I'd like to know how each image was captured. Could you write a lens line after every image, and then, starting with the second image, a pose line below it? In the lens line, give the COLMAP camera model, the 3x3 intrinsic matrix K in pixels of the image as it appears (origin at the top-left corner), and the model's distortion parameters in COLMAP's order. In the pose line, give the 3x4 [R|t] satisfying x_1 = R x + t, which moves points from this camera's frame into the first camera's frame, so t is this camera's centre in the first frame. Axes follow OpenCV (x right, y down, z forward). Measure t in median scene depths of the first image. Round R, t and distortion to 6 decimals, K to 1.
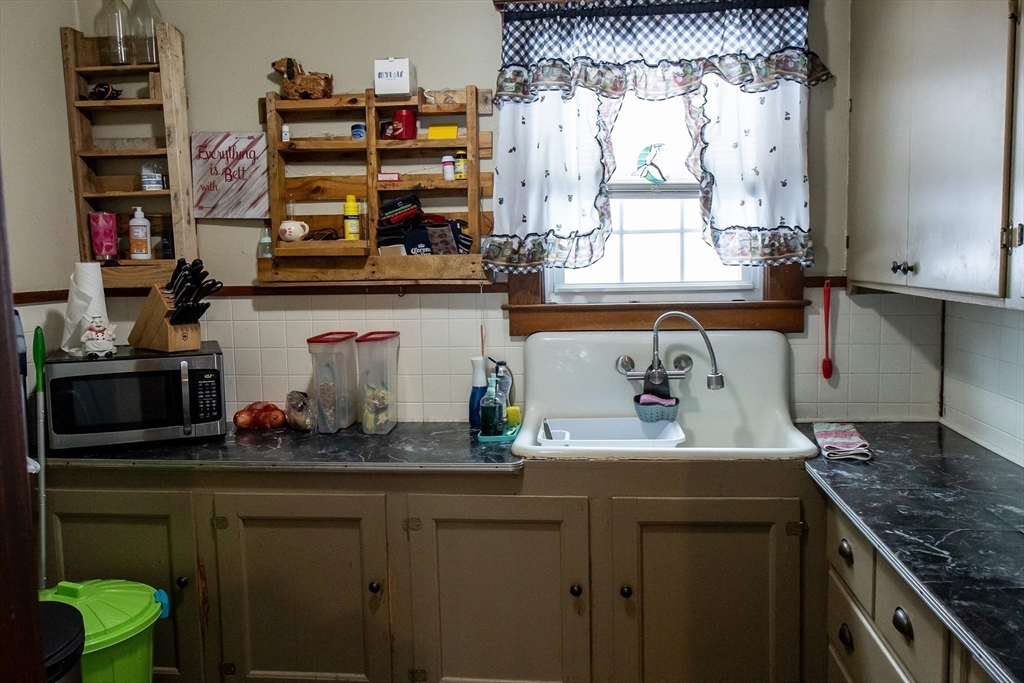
lens RADIAL K [[794.1, 0, 515.0], [0, 794.1, 335.0], [0, 0, 1]] dist [0.009669, -0.012711]
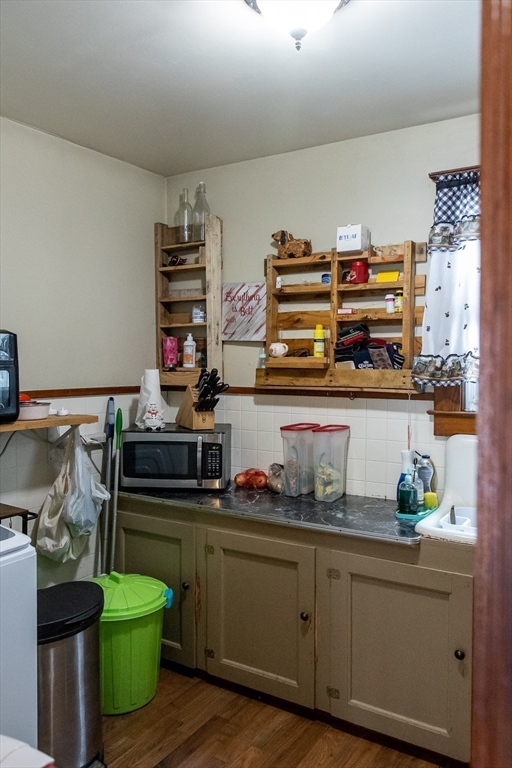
lens RADIAL K [[595.6, 0, 251.5], [0, 595.6, 383.6], [0, 0, 1]] dist [0.009669, -0.012711]
pose [[0.897337, 0.035425, -0.439921, 0.157961], [-0.064224, 0.996644, -0.050748, -0.015281], [0.436647, 0.073792, 0.896601, 0.031197]]
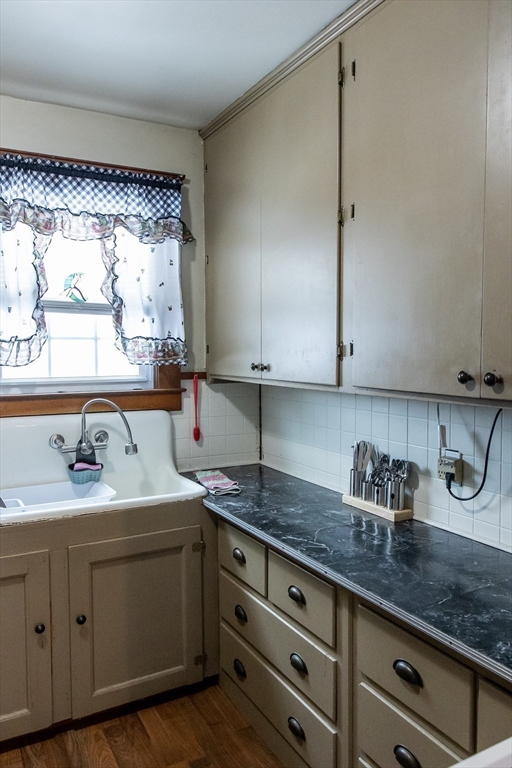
lens RADIAL K [[582.1, 0, 226.2], [0, 582.1, 382.5], [0, 0, 1]] dist [0.013381, -0.004306]
pose [[0.831855, -0.015152, 0.554787, -0.161654], [0.041978, 0.998482, -0.035672, -0.012656], [-0.553404, 0.052963, 0.831227, 0.064304]]
